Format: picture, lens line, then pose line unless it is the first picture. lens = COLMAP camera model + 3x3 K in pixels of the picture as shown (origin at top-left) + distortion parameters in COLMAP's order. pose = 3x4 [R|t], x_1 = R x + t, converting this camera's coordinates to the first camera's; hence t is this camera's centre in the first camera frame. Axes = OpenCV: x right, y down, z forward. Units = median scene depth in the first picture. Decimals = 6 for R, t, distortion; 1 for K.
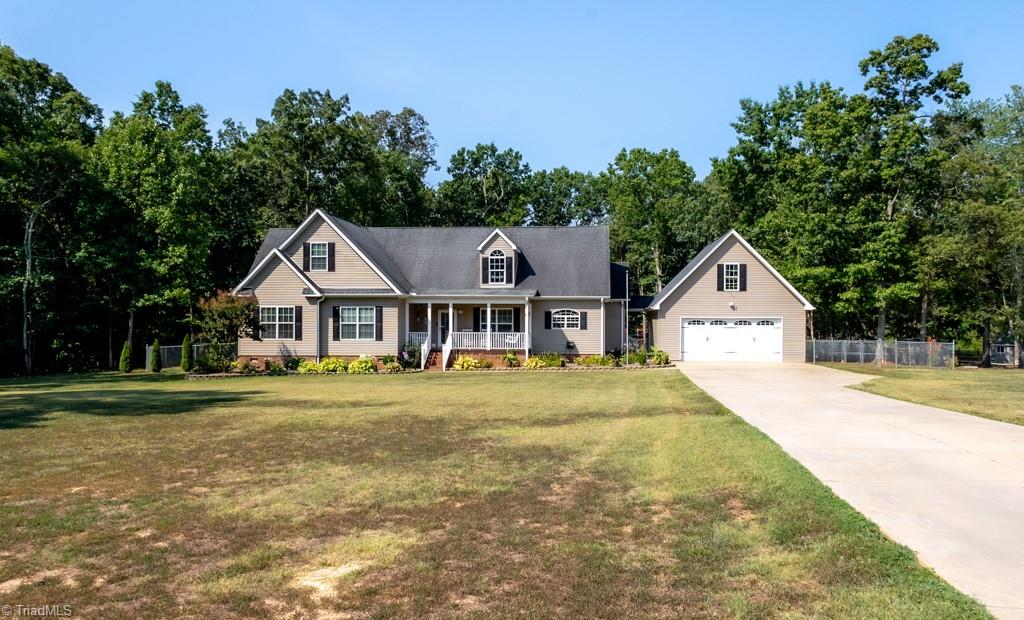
lens RADIAL K [[648.0, 0, 511.9], [0, 648.0, 318.6], [0, 0, 1]] dist [0.029101, 0.000155]
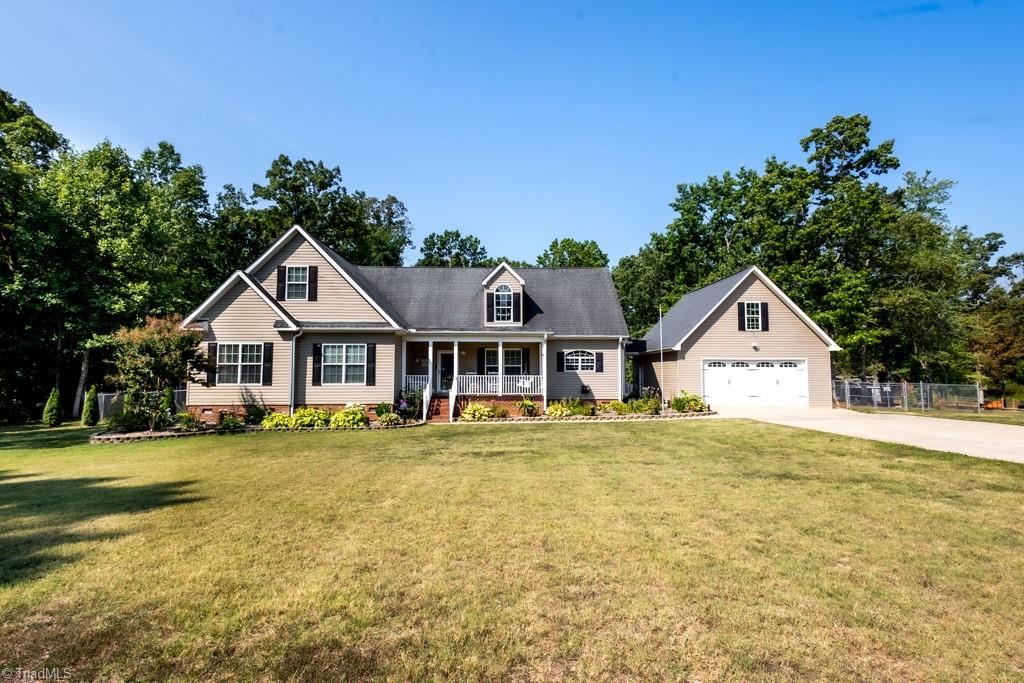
lens RADIAL K [[470.3, 0, 512.0], [0, 470.3, 341.5], [0, 0, 1]] dist [0.011777, 0.000037]
pose [[0.994289, 0.004684, 0.106614, -0.083656], [0.001660, 0.998237, -0.059338, 0.013136], [-0.106704, 0.059176, 0.992528, 0.356655]]
